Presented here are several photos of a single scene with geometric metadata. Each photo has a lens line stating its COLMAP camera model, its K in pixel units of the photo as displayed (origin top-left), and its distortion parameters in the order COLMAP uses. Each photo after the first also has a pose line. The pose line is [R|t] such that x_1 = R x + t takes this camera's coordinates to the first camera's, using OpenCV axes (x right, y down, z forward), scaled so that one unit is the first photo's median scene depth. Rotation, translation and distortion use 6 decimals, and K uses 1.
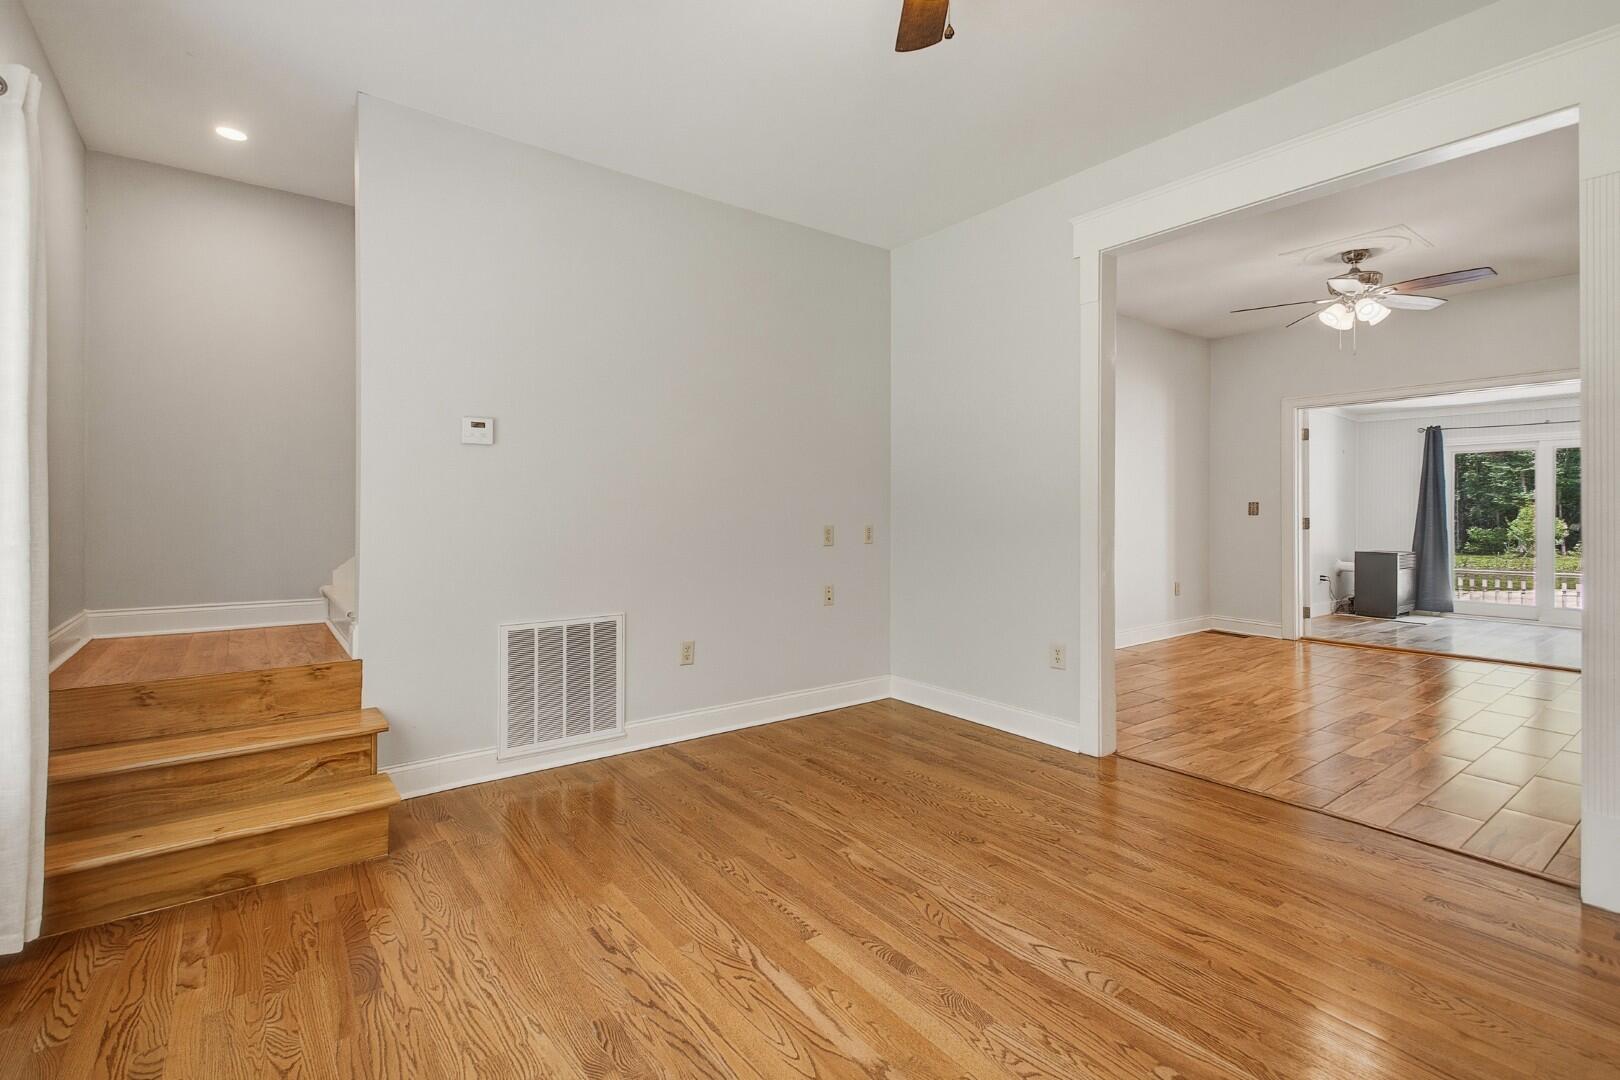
lens RADIAL K [[723.3, 0, 769.3], [0, 723.3, 505.0], [0, 0, 1]] dist [0.026870, -0.011445]
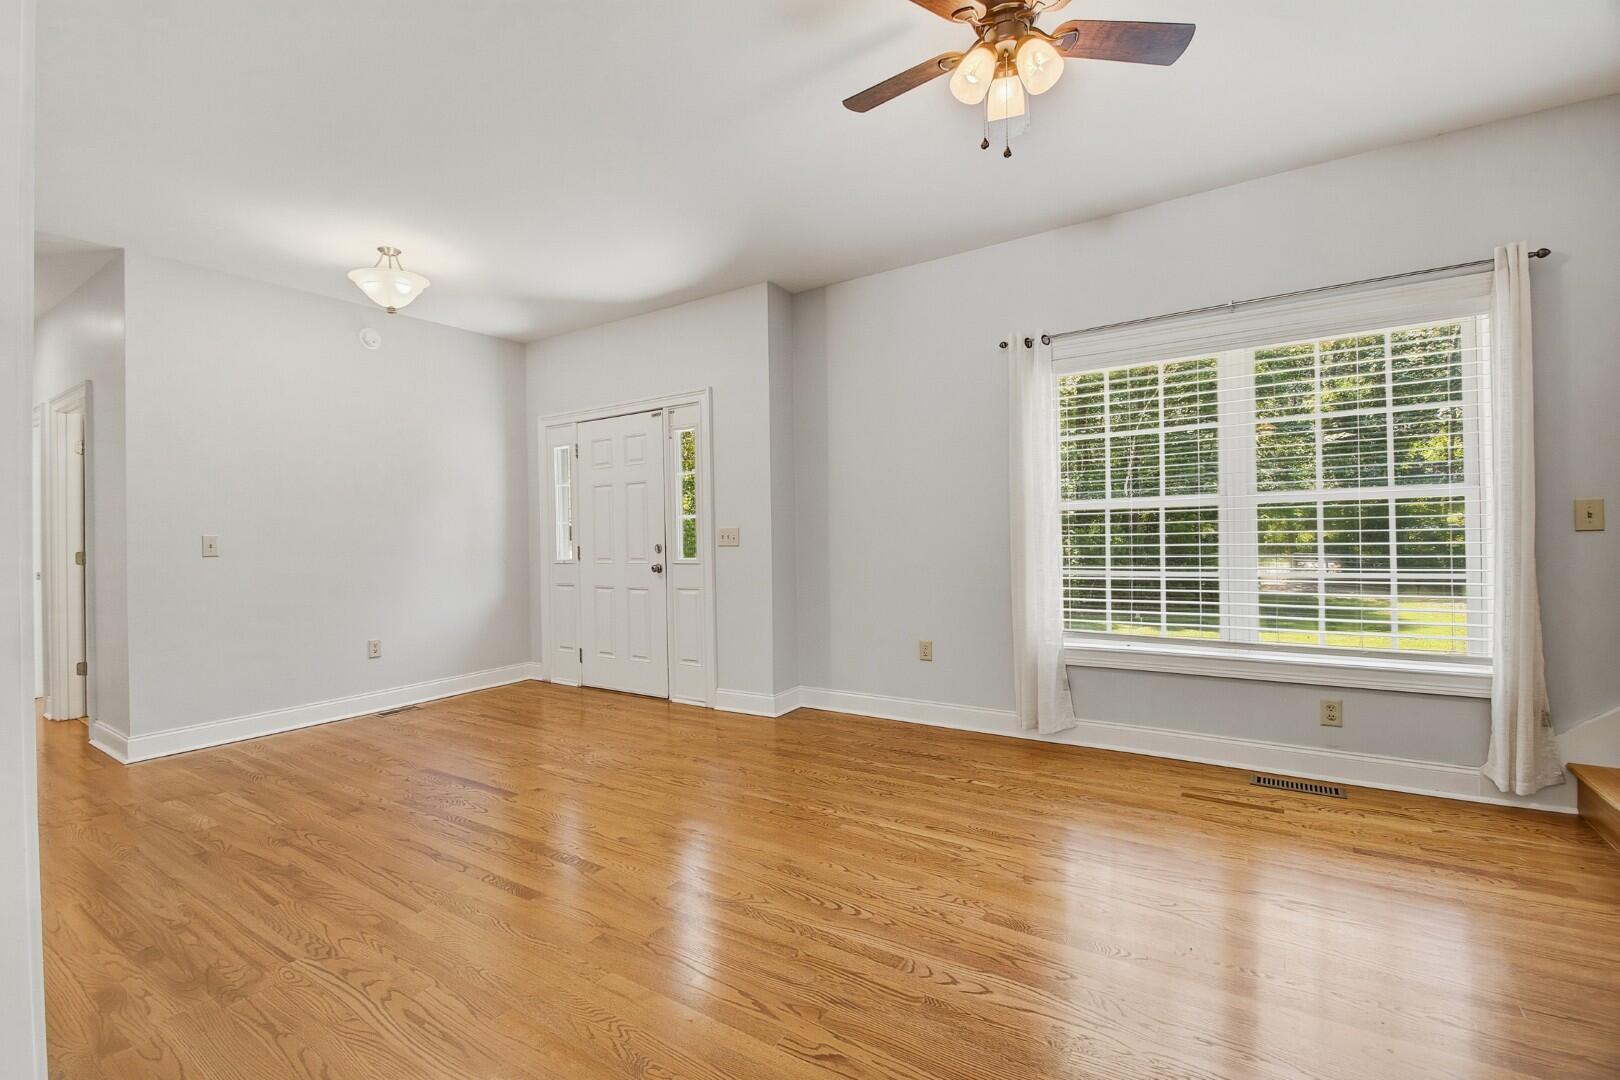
lens RADIAL K [[704.4, 0, 788.3], [0, 704.4, 530.0], [0, 0, 1]] dist [-0.008376, -0.000917]
pose [[-0.932011, 0.014030, -0.362159, 0.661805], [0.018717, 0.999780, -0.009436, 0.014473], [0.361947, -0.015573, -0.932069, 1.268217]]
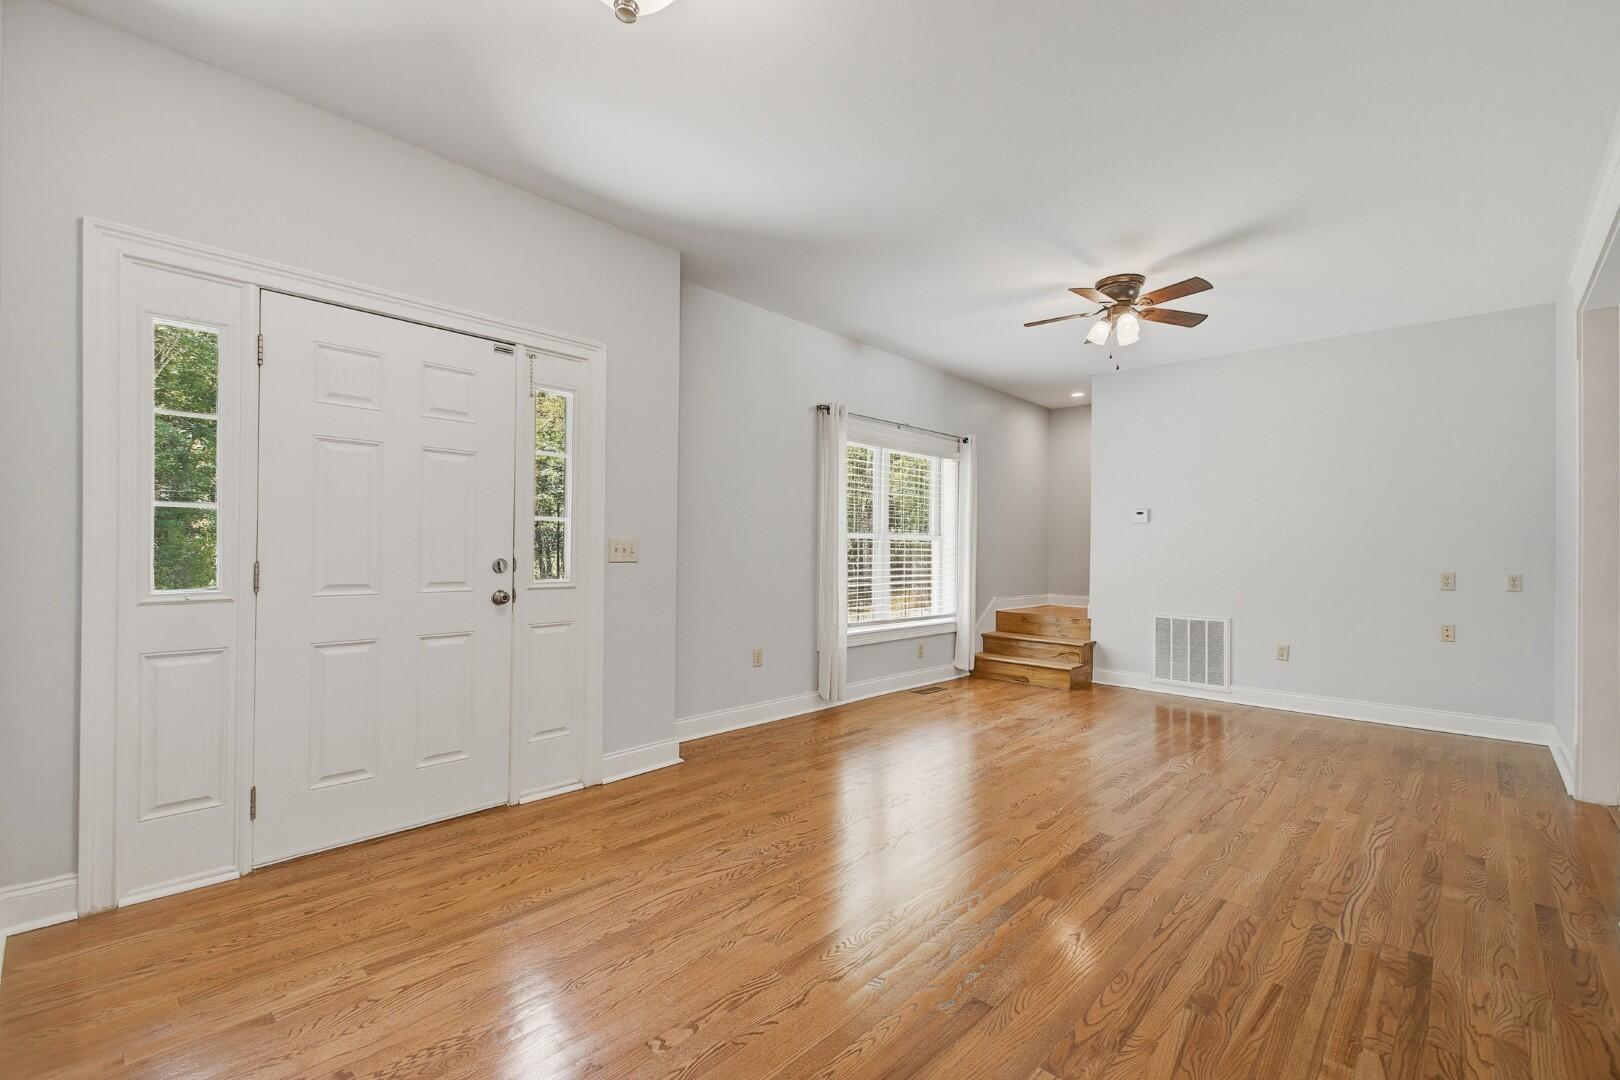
lens RADIAL K [[692.9, 0, 810.0], [0, 692.9, 540.0], [0, 0, 1]] dist [0.013042, -0.000555]
pose [[0.192496, -0.012420, -0.981219, 1.529559], [-0.011968, 0.999816, -0.015004, 0.008203], [0.981225, 0.014632, 0.192312, -0.317412]]
